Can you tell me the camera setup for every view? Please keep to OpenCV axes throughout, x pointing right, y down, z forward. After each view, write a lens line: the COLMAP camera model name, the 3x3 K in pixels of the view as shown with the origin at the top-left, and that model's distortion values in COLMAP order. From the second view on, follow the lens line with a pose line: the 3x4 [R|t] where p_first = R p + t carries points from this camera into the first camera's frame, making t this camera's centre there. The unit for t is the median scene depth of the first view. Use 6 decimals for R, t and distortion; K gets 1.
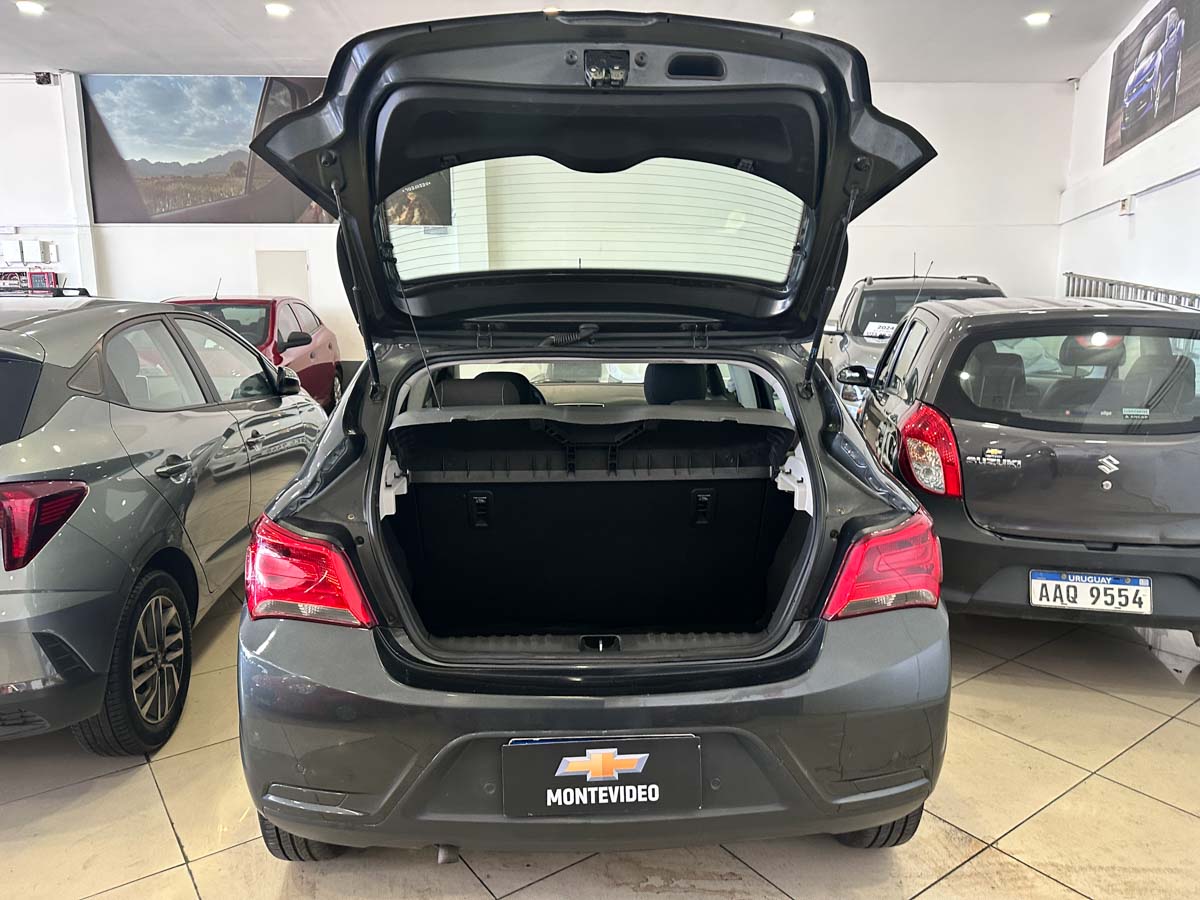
lens RADIAL K [[850.2, 0, 601.4], [0, 850.2, 446.9], [0, 0, 1]] dist [0.028605, -0.033196]
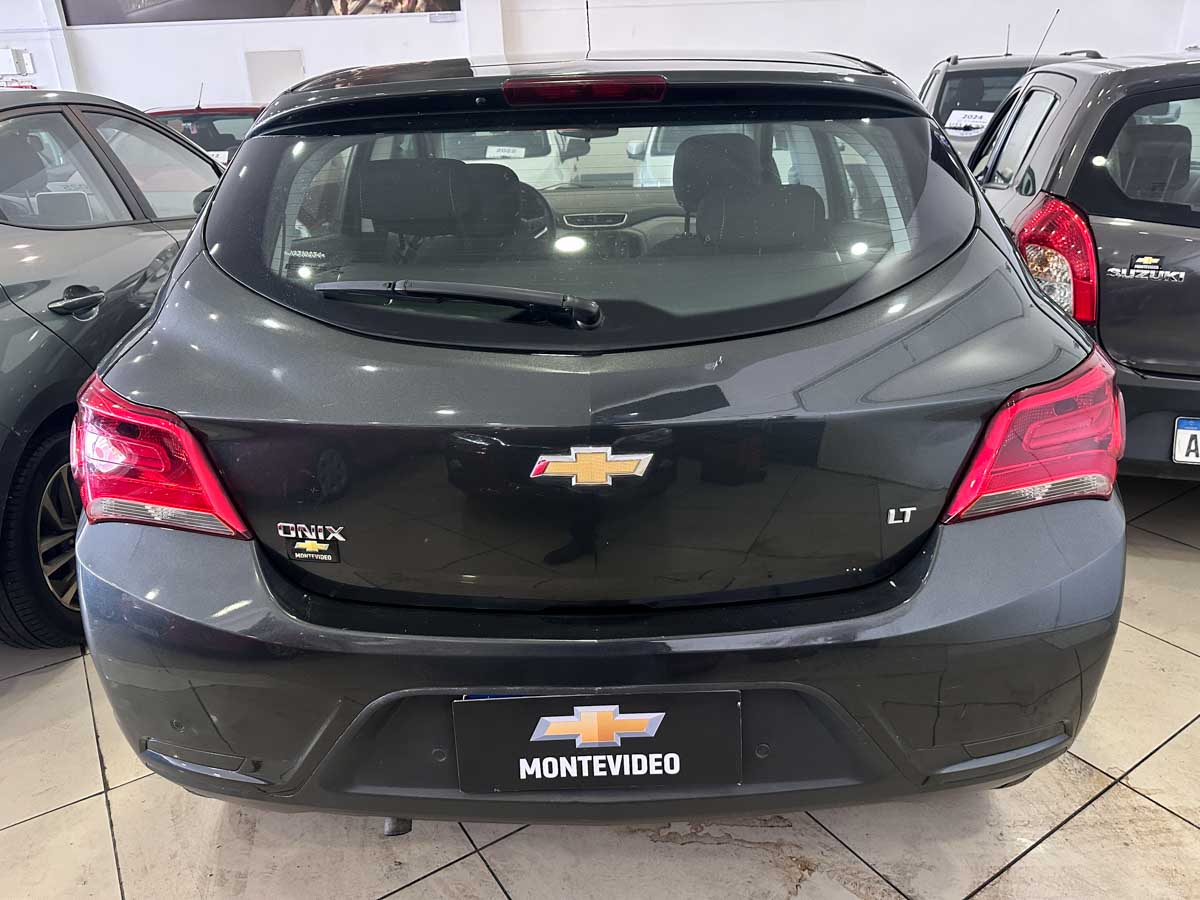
lens RADIAL K [[850.2, 0, 592.9], [0, 850.2, 451.0], [0, 0, 1]] dist [0.028605, -0.033196]
pose [[0.998133, -0.006666, -0.060719, 0.033028], [0.018947, 0.978785, 0.204013, 0.009465], [0.058071, -0.204782, 0.977083, 0.297723]]
